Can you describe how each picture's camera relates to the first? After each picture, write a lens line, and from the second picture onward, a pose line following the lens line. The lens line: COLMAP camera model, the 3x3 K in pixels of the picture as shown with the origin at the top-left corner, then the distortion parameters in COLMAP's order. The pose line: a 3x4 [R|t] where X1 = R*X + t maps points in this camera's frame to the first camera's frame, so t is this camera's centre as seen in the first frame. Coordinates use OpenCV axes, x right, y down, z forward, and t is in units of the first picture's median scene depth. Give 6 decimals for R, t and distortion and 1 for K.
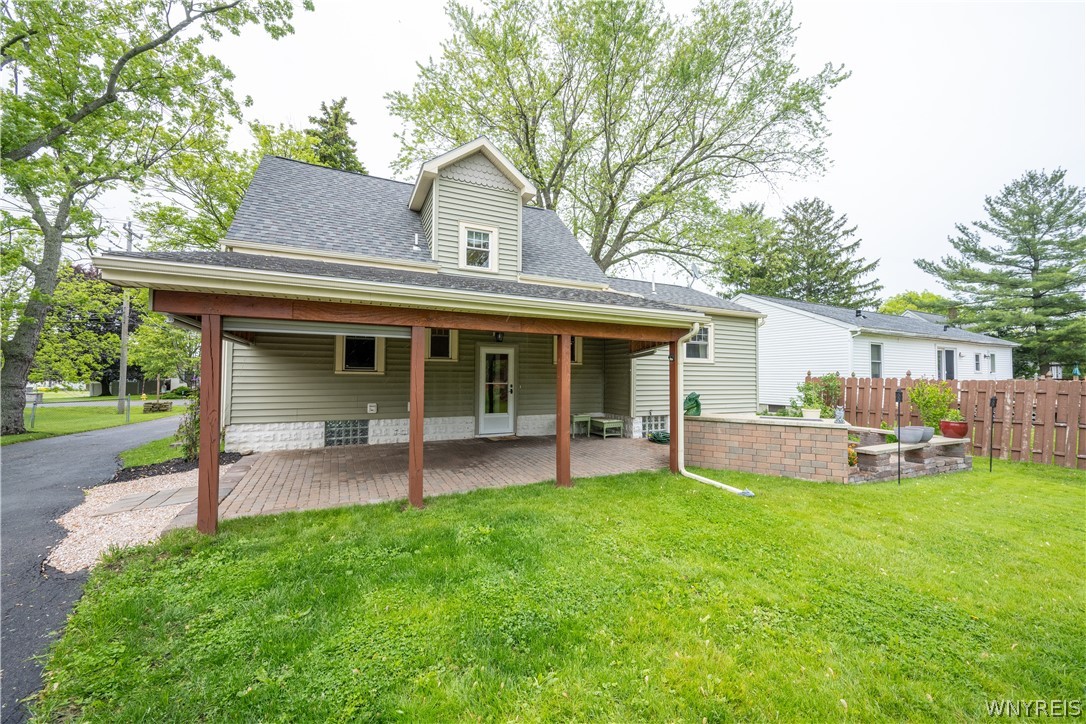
lens RADIAL K [[420.7, 0, 543.0], [0, 420.7, 362.0], [0, 0, 1]] dist [0.002385, -0.000048]
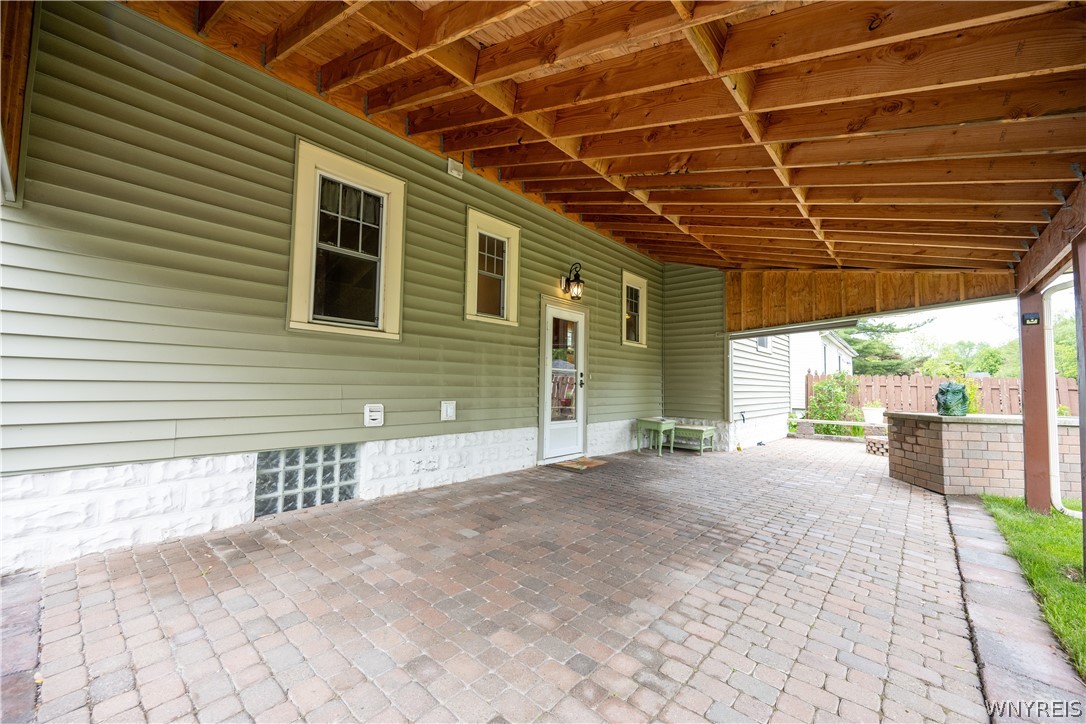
lens RADIAL K [[420.7, 0, 543.0], [0, 420.7, 362.0], [0, 0, 1]] dist [0.002385, -0.000048]
pose [[0.926952, 0.027877, 0.374144, -0.401843], [-0.021295, 0.999537, -0.021714, 0.059730], [-0.374576, 0.012160, 0.927116, 0.523258]]
